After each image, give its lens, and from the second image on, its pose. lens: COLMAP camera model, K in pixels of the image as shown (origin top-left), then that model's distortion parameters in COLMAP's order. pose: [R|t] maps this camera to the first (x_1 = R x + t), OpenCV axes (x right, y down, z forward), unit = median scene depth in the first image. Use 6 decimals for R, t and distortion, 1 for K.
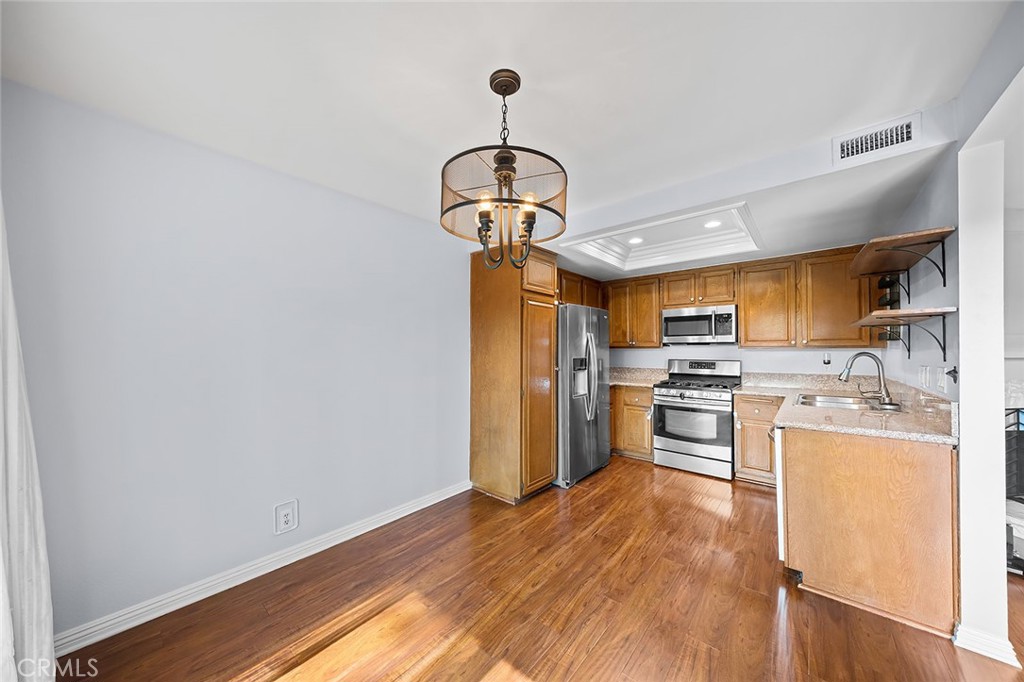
lens RADIAL K [[350.5, 0, 511.2], [0, 350.5, 346.8], [0, 0, 1]] dist [-0.003001, -0.000096]
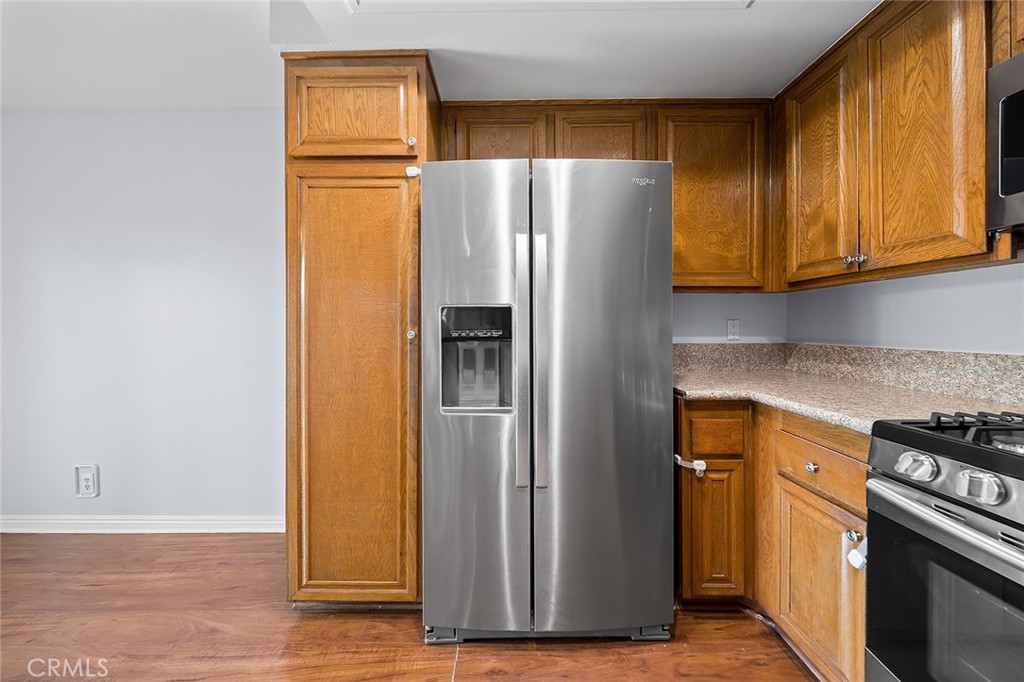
lens RADIAL K [[350.5, 0, 512.1], [0, 350.5, 332.4], [0, 0, 1]] dist [-0.003001, -0.000096]
pose [[0.644807, 0.005684, -0.764324, 0.447726], [0.007832, 0.999871, 0.014044, 0.048399], [0.764305, -0.015042, 0.644679, 0.717820]]
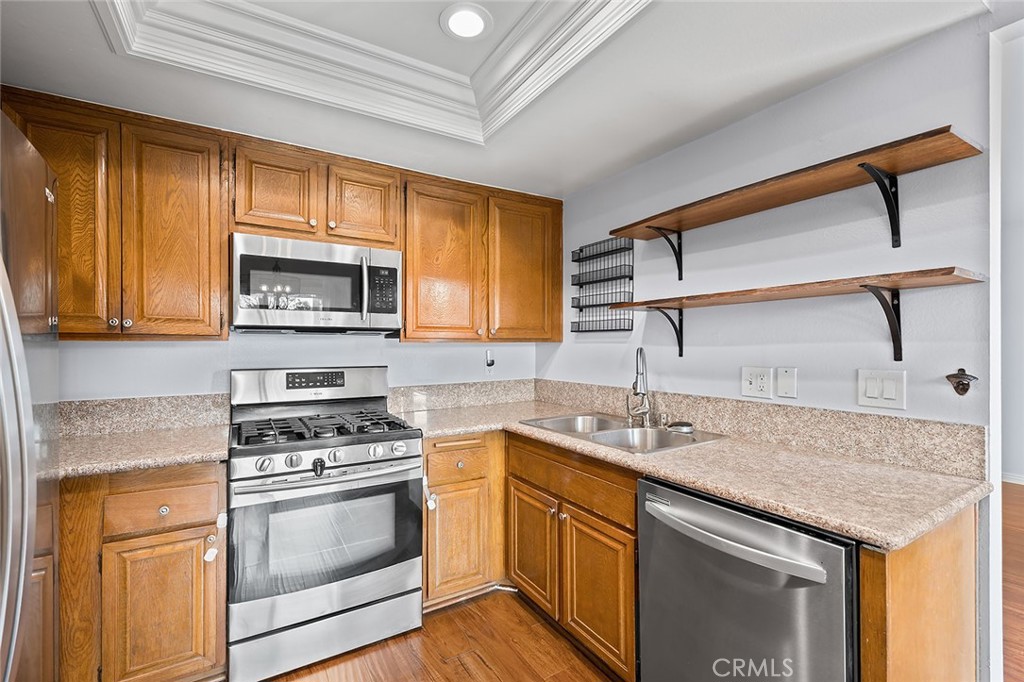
lens RADIAL K [[447.4, 0, 511.1], [0, 447.4, 343.2], [0, 0, 1]] dist [0.002332, 0.000147]
pose [[0.312209, 0.005607, 0.949997, 0.093860], [-0.005579, 0.999976, -0.004069, 0.008561], [-0.949997, -0.004029, 0.312233, 0.647483]]
